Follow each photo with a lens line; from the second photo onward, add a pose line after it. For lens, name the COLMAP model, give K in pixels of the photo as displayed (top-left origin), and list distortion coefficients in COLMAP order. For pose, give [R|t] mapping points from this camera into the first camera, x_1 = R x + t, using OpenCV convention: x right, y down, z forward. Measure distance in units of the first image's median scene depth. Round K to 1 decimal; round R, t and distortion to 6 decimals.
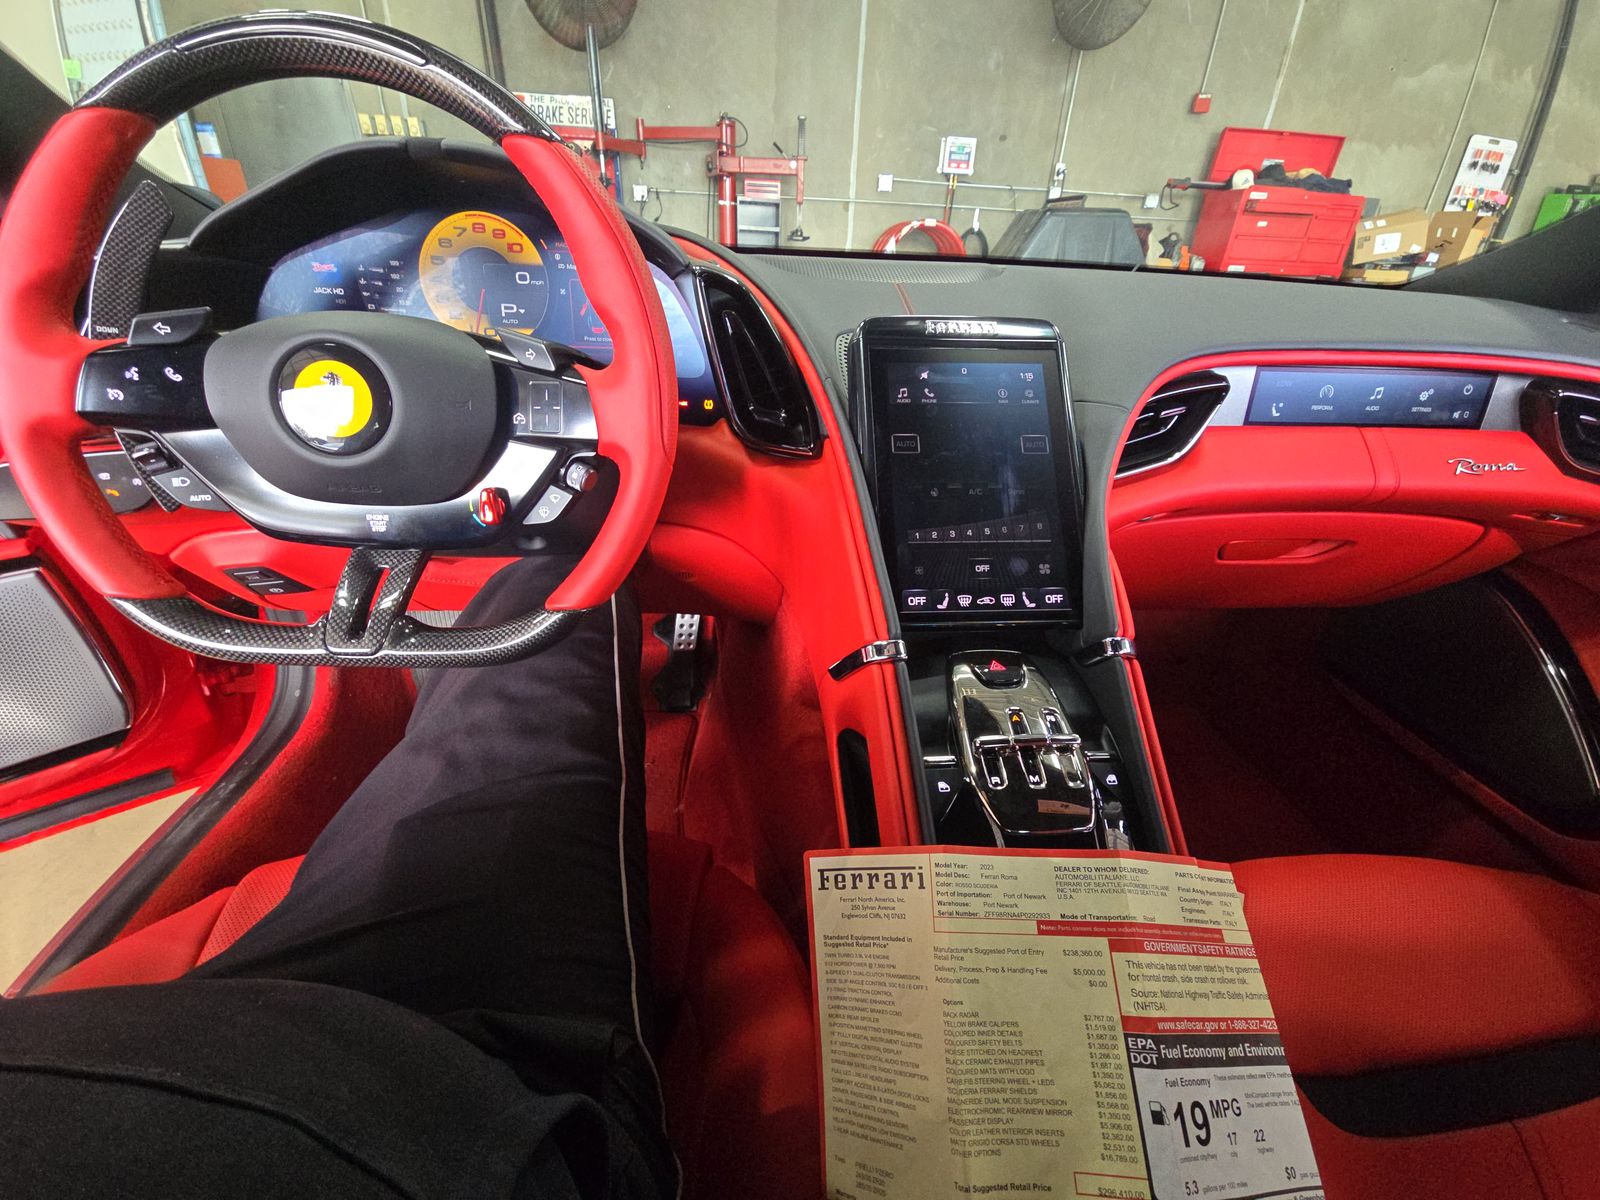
lens RADIAL K [[643.0, 0, 796.8], [0, 643.0, 601.9], [0, 0, 1]] dist [0.034715, -0.022505]
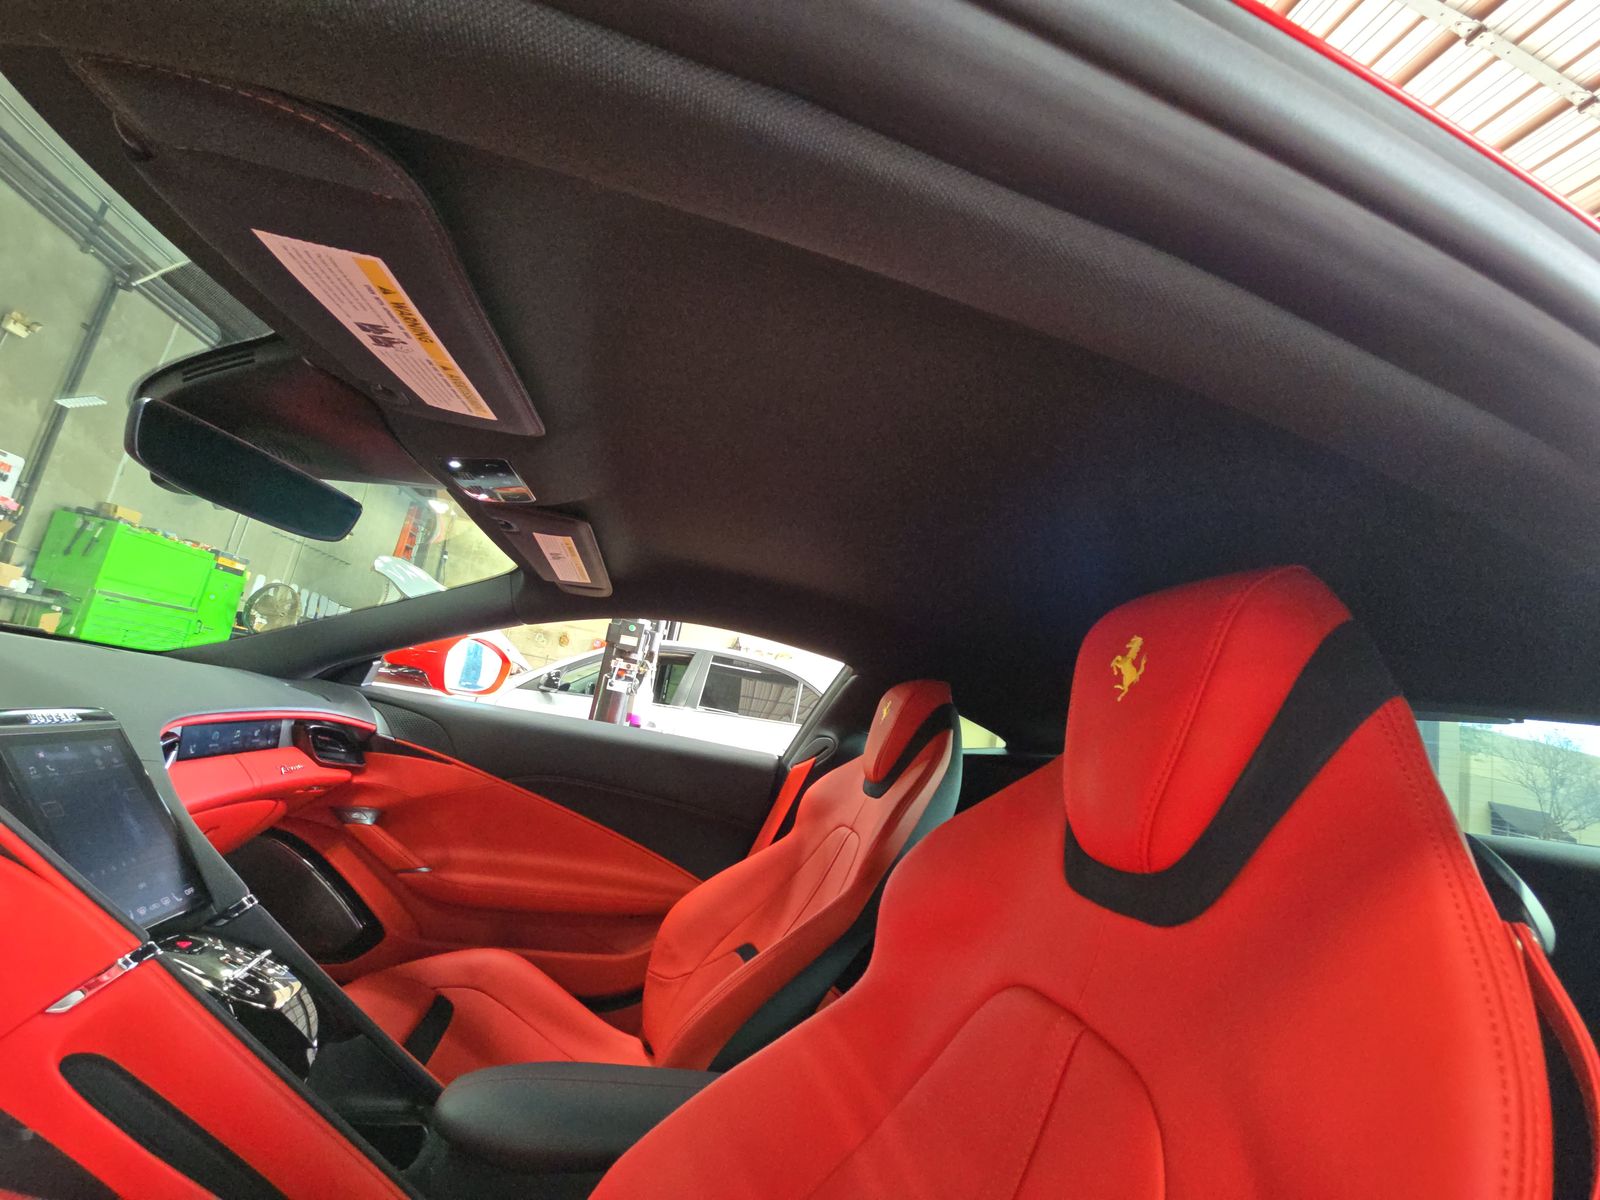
lens RADIAL K [[647.8, 0, 808.1], [0, 647.8, 608.1], [0, 0, 1]] dist [0.008102, -0.006764]
pose [[-0.143430, 0.114414, 0.983025, -0.142390], [0.284690, 0.956080, -0.069740, -0.012619], [-0.947829, 0.269854, -0.169703, -0.030329]]
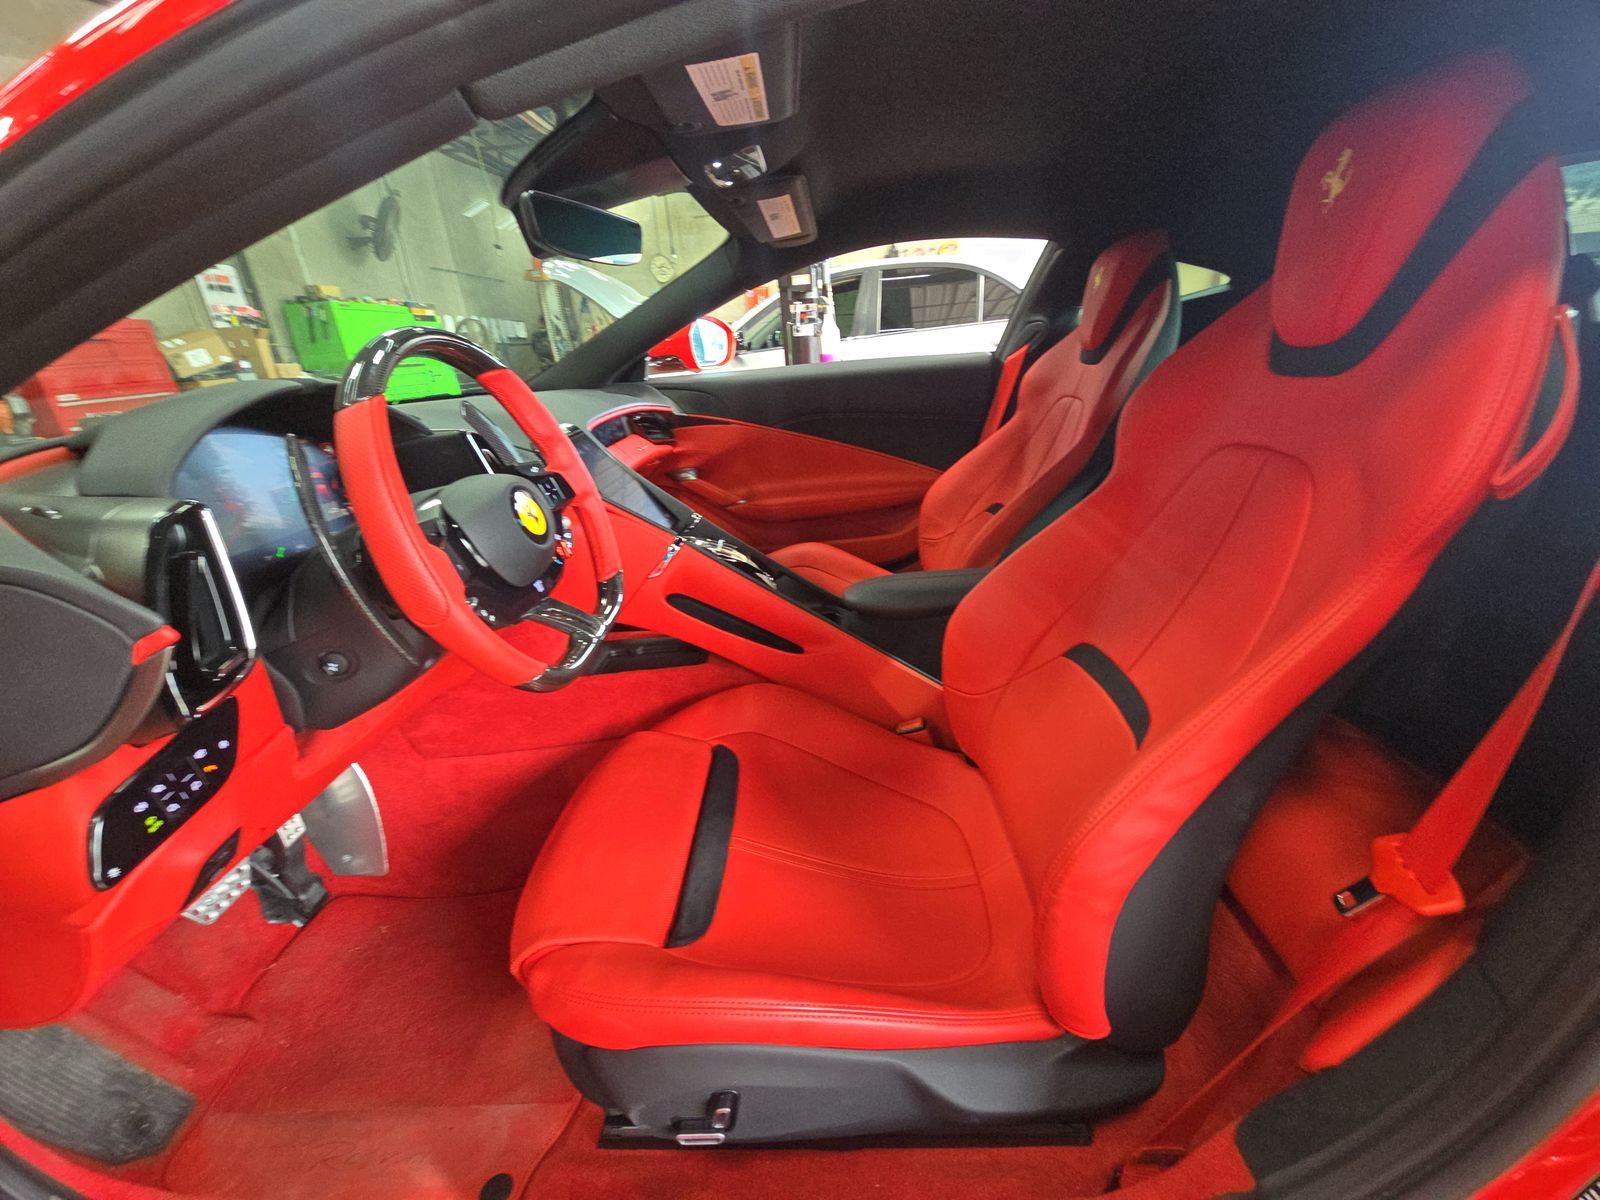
lens RADIAL K [[647.8, 0, 808.1], [0, 647.8, 608.1], [0, 0, 1]] dist [0.008102, -0.006764]
pose [[0.088641, -0.423183, 0.901698, -0.204387], [0.523899, 0.789736, 0.319135, -0.024520], [-0.847156, 0.444110, 0.291708, -0.006486]]
